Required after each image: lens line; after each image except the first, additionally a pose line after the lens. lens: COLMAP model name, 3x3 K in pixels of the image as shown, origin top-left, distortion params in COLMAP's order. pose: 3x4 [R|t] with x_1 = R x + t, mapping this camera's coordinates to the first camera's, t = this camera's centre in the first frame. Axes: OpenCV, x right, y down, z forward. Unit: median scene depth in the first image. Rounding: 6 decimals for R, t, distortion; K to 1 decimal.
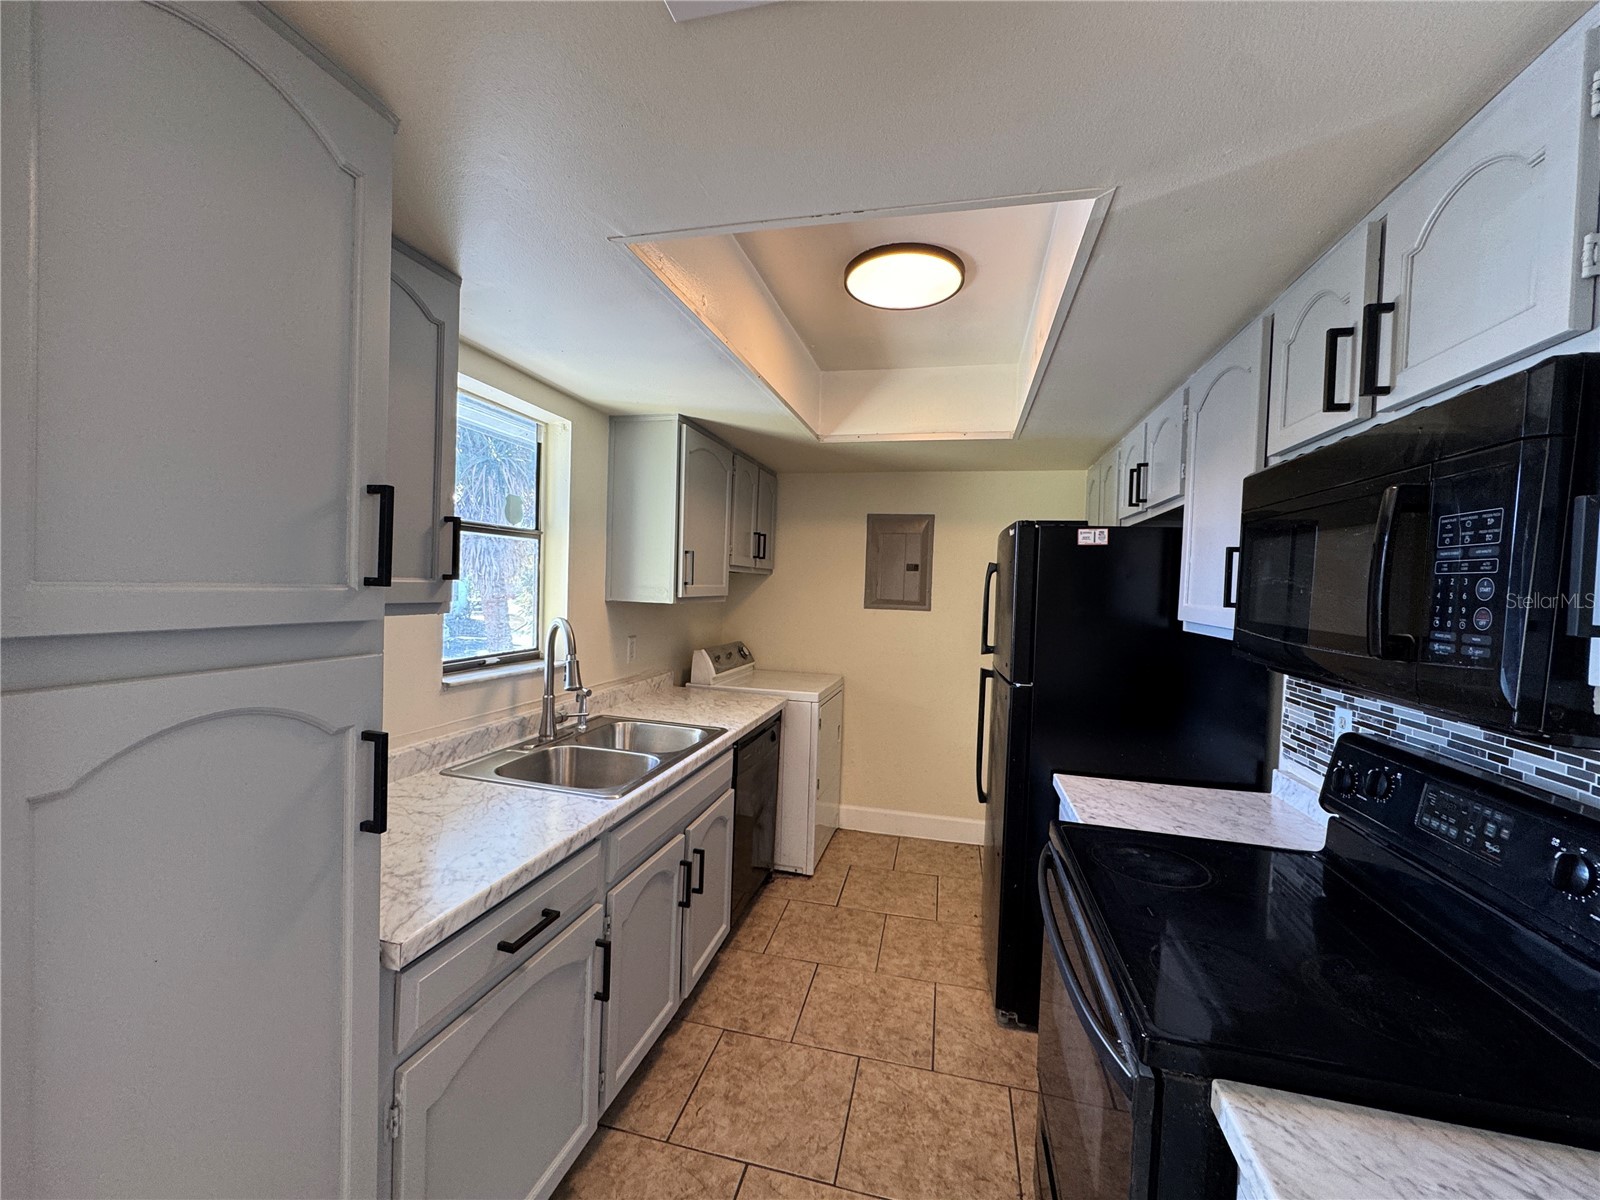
lens RADIAL K [[638.9, 0, 797.8], [0, 638.9, 601.5], [0, 0, 1]] dist [-0.002841, 0.000071]
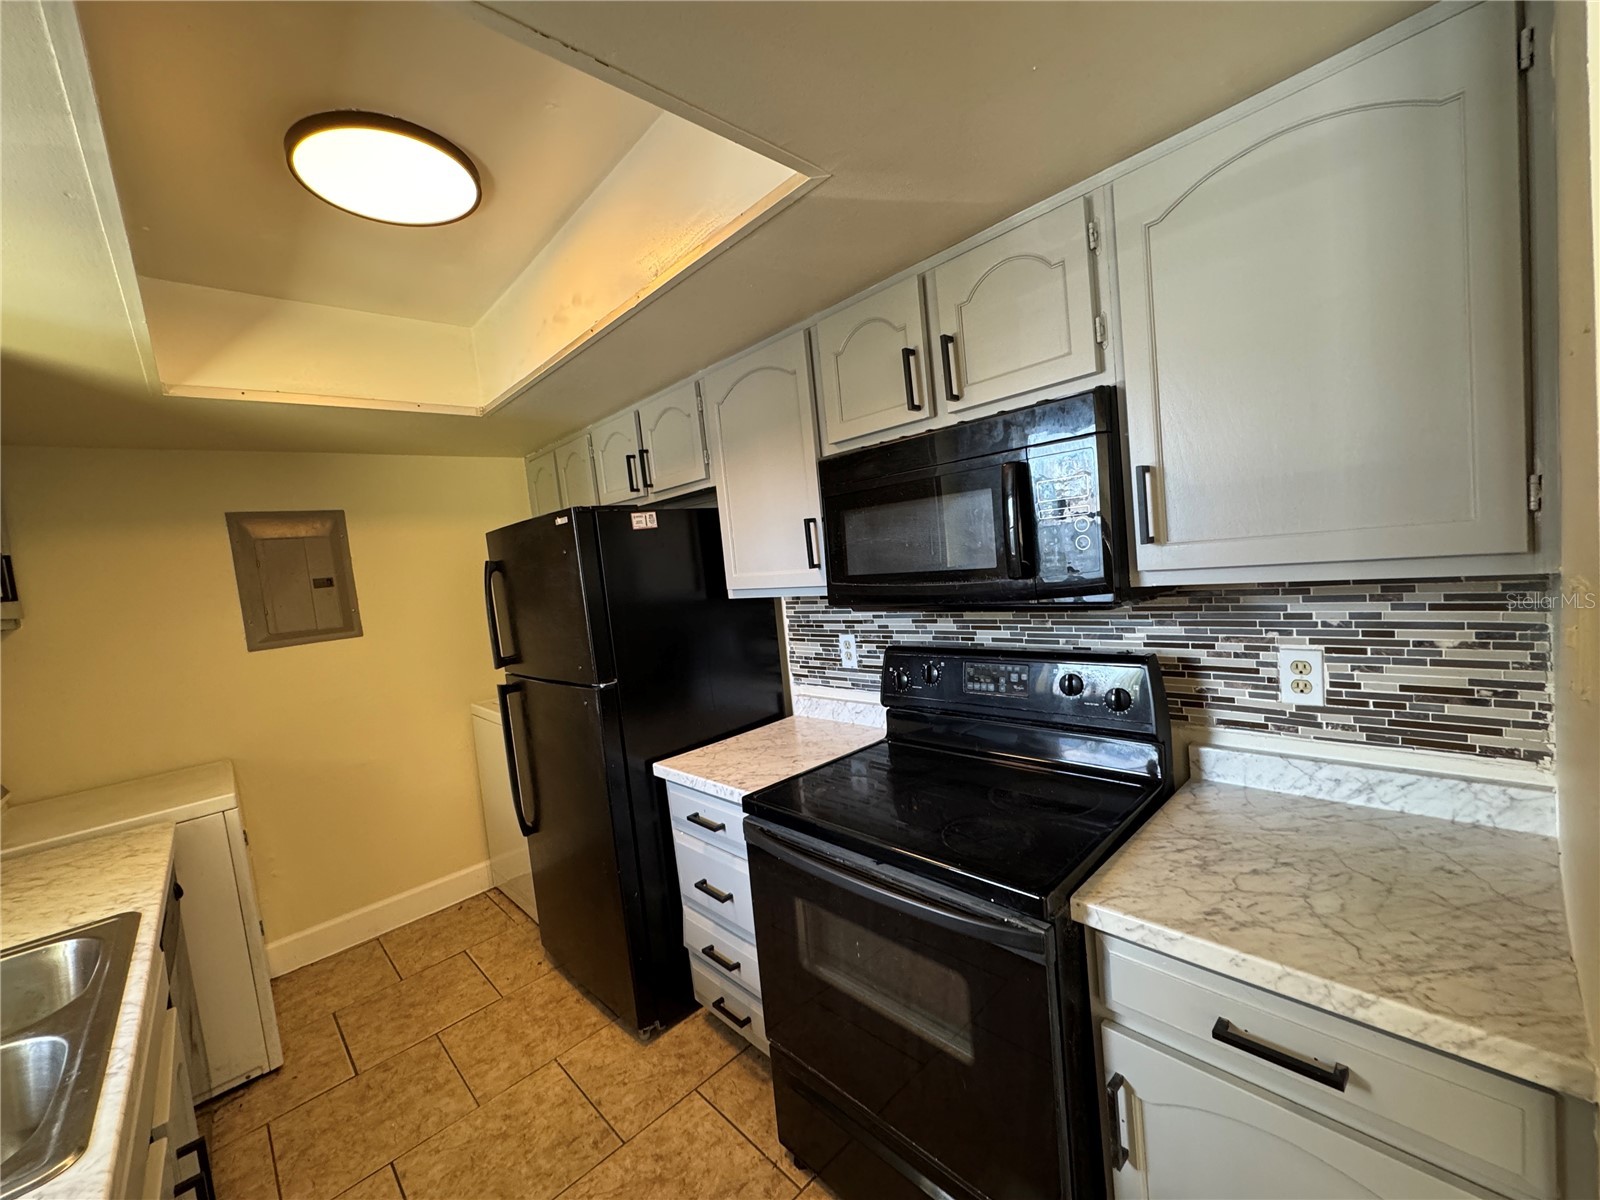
lens RADIAL K [[638.9, 0, 797.8], [0, 638.9, 601.5], [0, 0, 1]] dist [-0.002841, 0.000071]
pose [[0.535391, -0.150179, 0.831146, -0.258467], [0.146206, 0.985688, 0.083924, -0.025116], [-0.831854, 0.076586, 0.549685, 0.261640]]
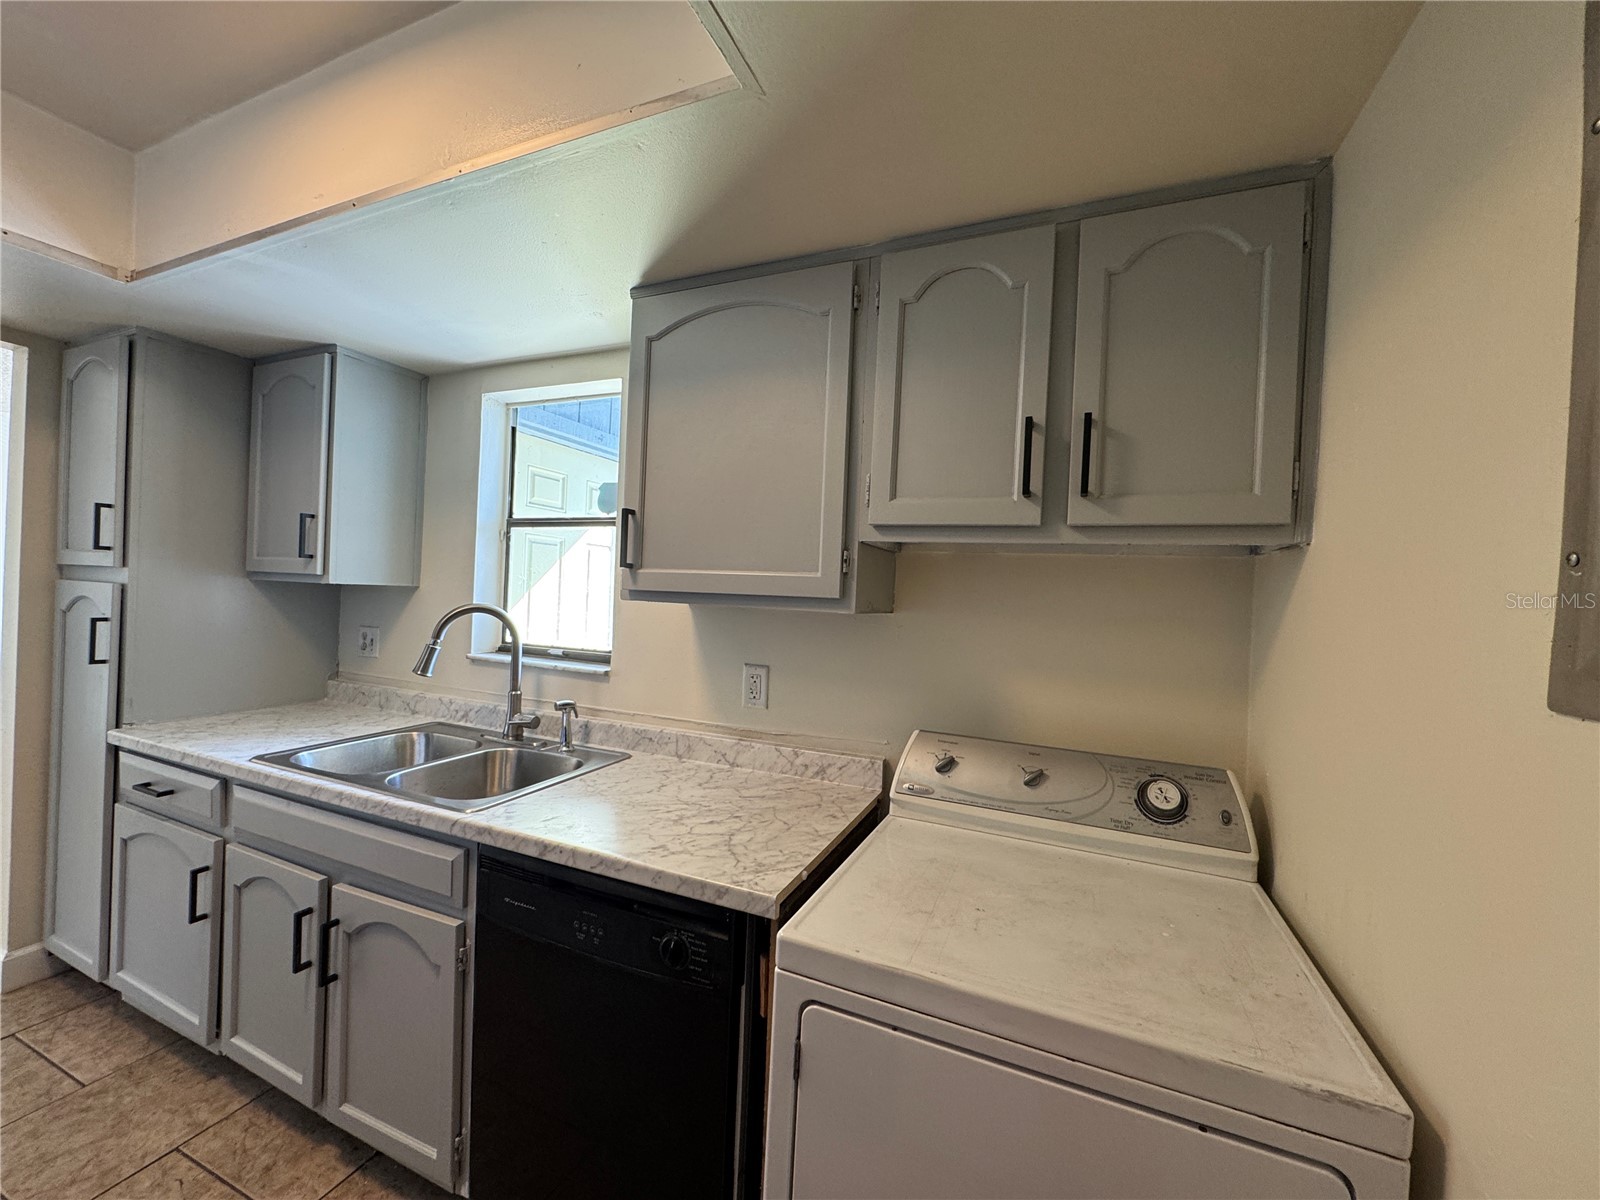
lens RADIAL K [[638.9, 0, 797.8], [0, 638.9, 601.5], [0, 0, 1]] dist [-0.002841, 0.000071]
pose [[-0.161624, -0.038798, -0.986089, 0.481115], [-0.078445, 0.996570, -0.026353, 0.010601], [0.983730, 0.073095, -0.164113, 1.618280]]
